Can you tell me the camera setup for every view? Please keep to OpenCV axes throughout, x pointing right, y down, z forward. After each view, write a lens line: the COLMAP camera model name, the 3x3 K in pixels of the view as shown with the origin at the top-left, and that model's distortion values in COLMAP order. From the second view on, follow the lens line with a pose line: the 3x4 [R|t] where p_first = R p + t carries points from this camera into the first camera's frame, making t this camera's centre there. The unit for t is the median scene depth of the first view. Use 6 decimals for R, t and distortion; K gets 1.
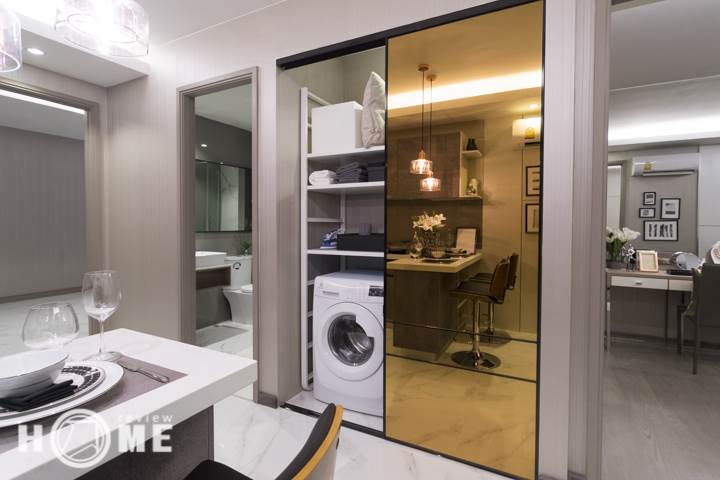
lens RADIAL K [[358.7, 0, 361.4], [0, 358.7, 232.6], [0, 0, 1]] dist [-0.001733, -0.000395]
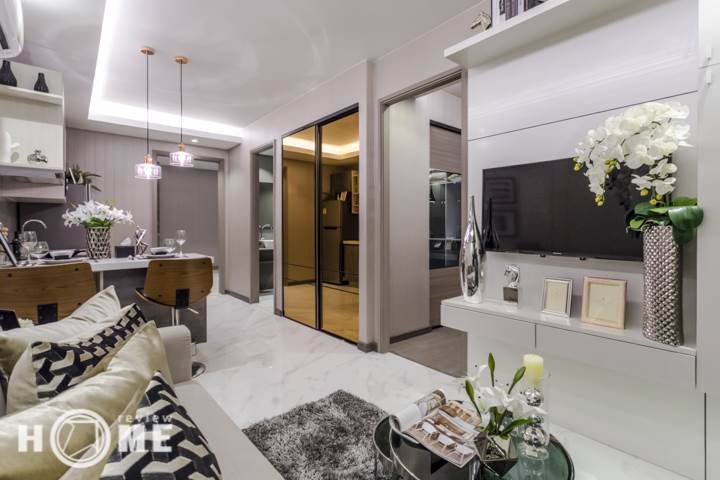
lens RADIAL K [[346.1, 0, 360.6], [0, 346.1, 225.8], [0, 0, 1]] dist [0.027373, -0.000302]
pose [[0.924684, -0.009103, -0.380626, 0.527458], [-0.004232, 0.999407, -0.034183, 0.041988], [0.380712, 0.033219, 0.924097, -0.340110]]
